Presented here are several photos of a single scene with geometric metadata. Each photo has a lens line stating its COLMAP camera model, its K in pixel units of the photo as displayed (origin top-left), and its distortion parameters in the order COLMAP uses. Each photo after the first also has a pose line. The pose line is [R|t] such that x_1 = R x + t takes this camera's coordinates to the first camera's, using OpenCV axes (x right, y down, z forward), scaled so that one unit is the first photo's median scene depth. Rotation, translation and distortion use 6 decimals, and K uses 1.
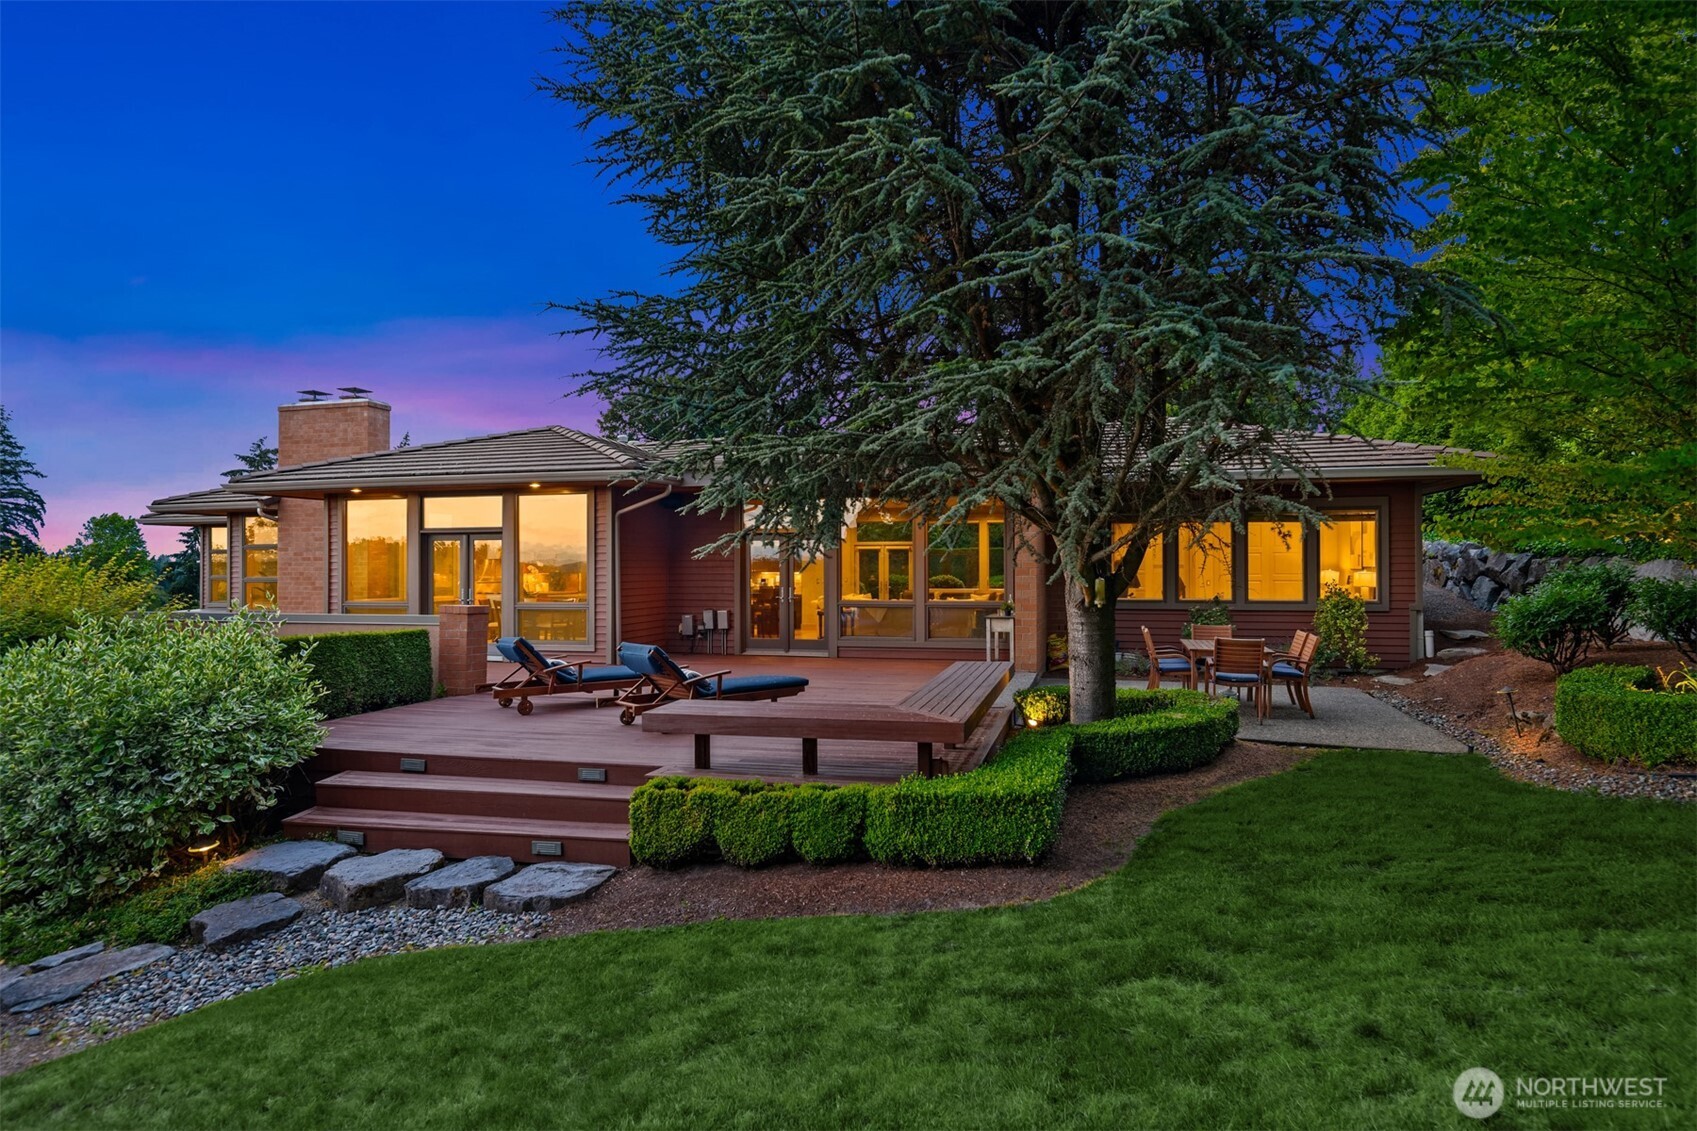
lens RADIAL K [[922.0, 0, 848.5], [0, 922.0, 565.5], [0, 0, 1]] dist [0.000450, -0.001379]
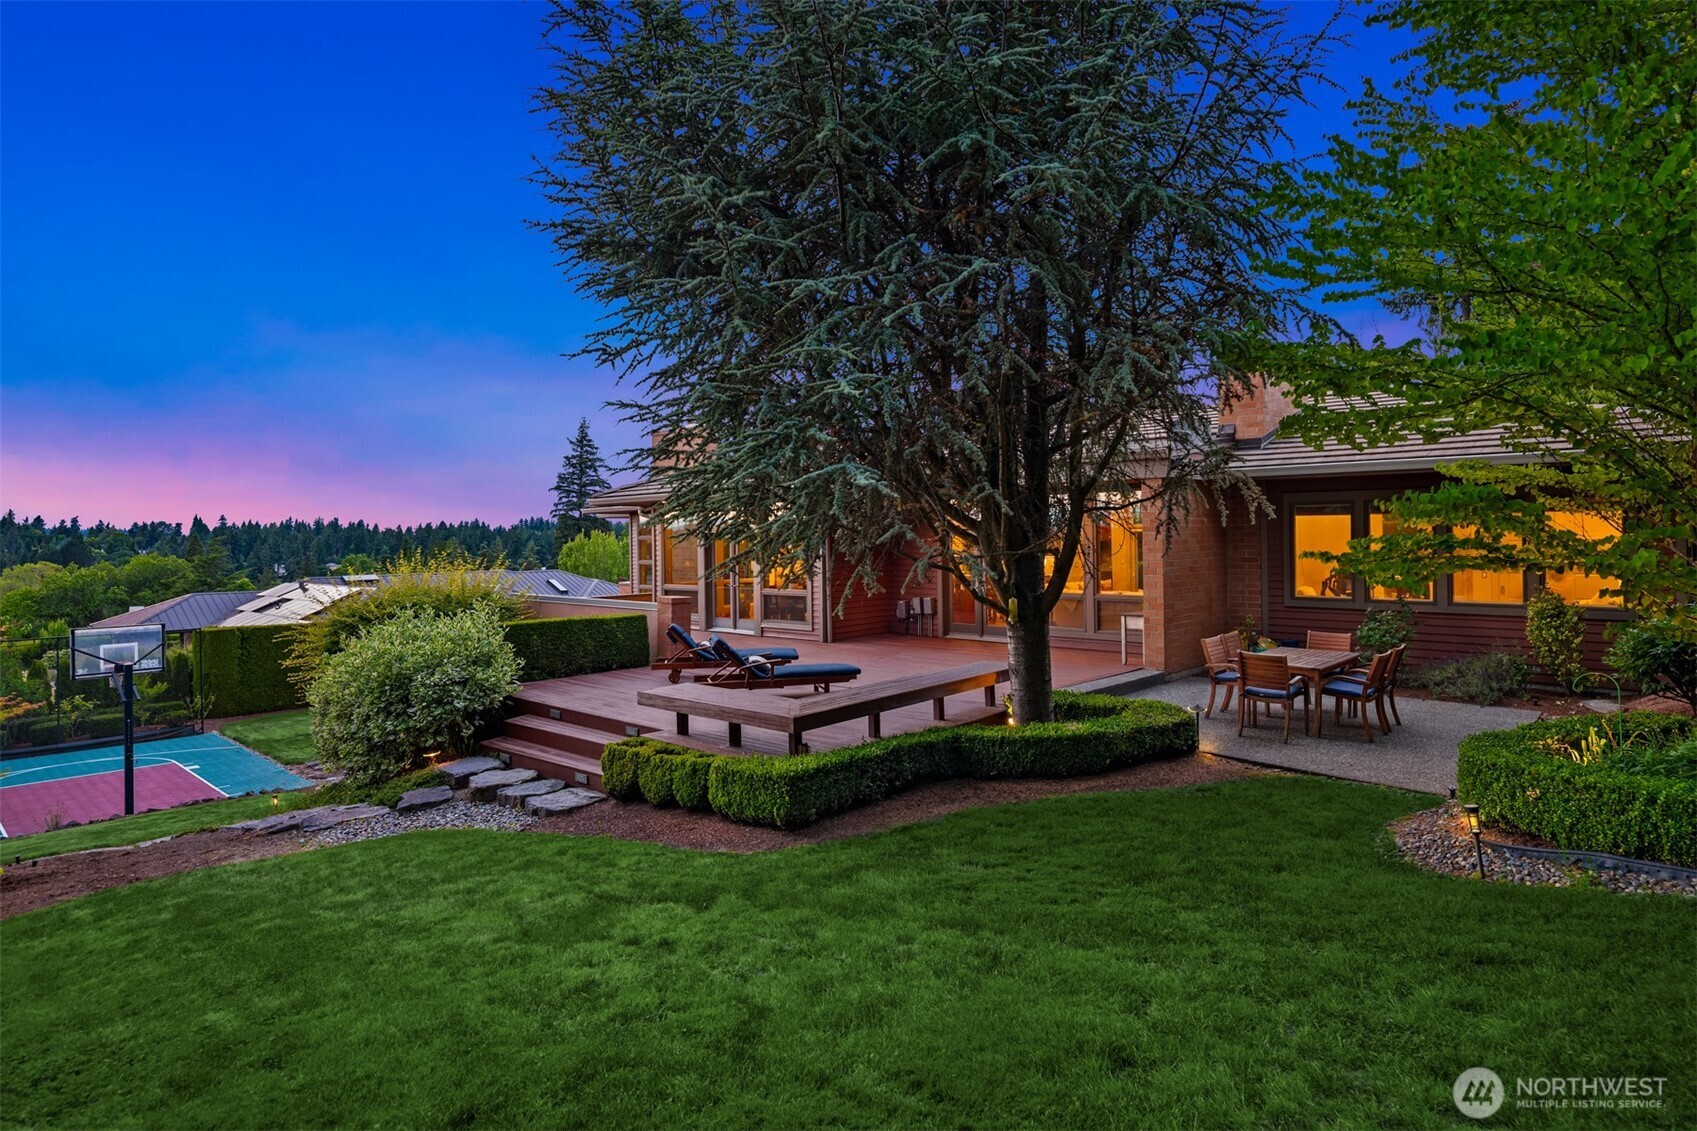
lens RADIAL K [[922.0, 0, 848.5], [0, 922.0, 565.5], [0, 0, 1]] dist [0.000450, -0.001379]
pose [[0.882781, 0.005821, -0.469748, 0.728119], [0.013832, 0.999168, 0.038376, -0.082804], [0.469580, -0.040375, 0.881966, -0.085365]]
